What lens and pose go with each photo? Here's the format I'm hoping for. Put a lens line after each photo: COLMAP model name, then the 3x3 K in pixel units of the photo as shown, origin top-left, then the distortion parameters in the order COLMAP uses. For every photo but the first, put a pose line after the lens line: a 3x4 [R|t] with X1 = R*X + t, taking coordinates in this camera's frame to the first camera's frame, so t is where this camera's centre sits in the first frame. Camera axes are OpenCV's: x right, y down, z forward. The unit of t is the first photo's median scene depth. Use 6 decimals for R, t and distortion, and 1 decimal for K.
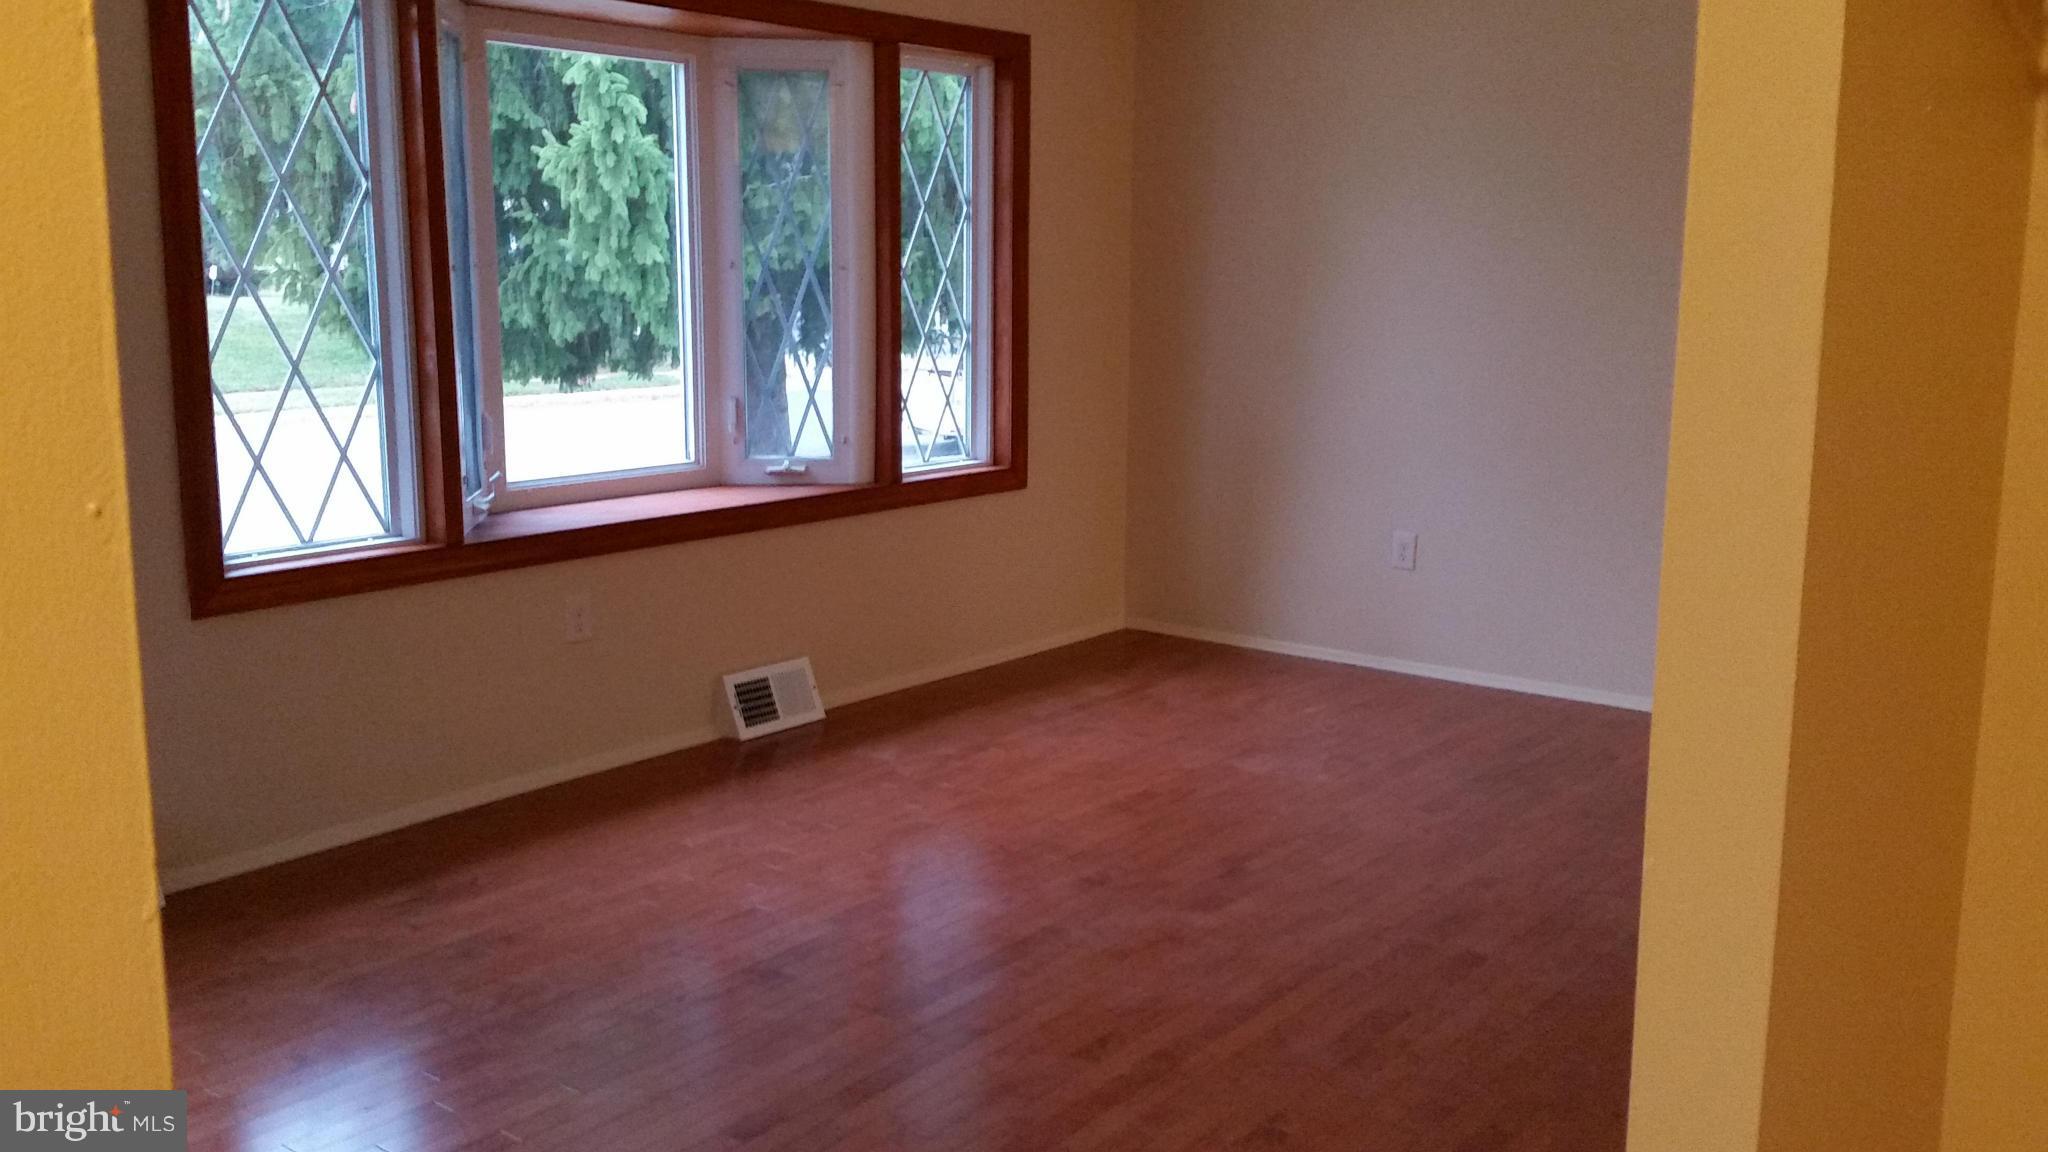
lens RADIAL K [[1870.7, 0, 1059.5], [0, 1870.7, 528.9], [0, 0, 1]] dist [0.203596, -0.506108]
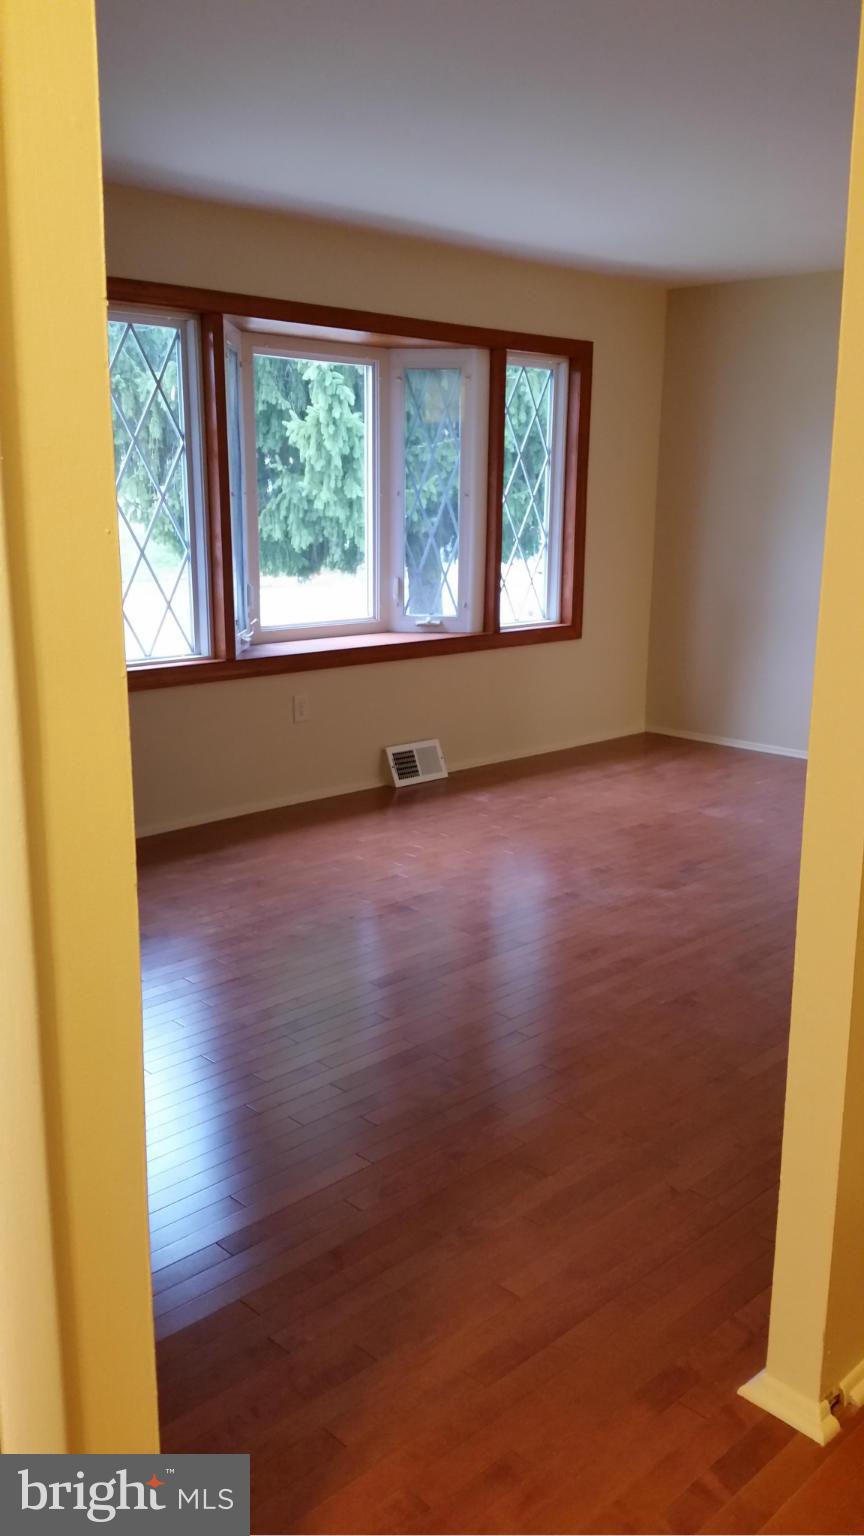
lens RADIAL K [[1403.0, 0, 450.1], [0, 1403.0, 773.1], [0, 0, 1]] dist [0.203596, -0.506108]
pose [[0.987559, 0.029592, -0.154440, 0.061596], [-0.022945, 0.998739, 0.044647, 0.042153], [0.155566, -0.040548, 0.986993, -0.183791]]
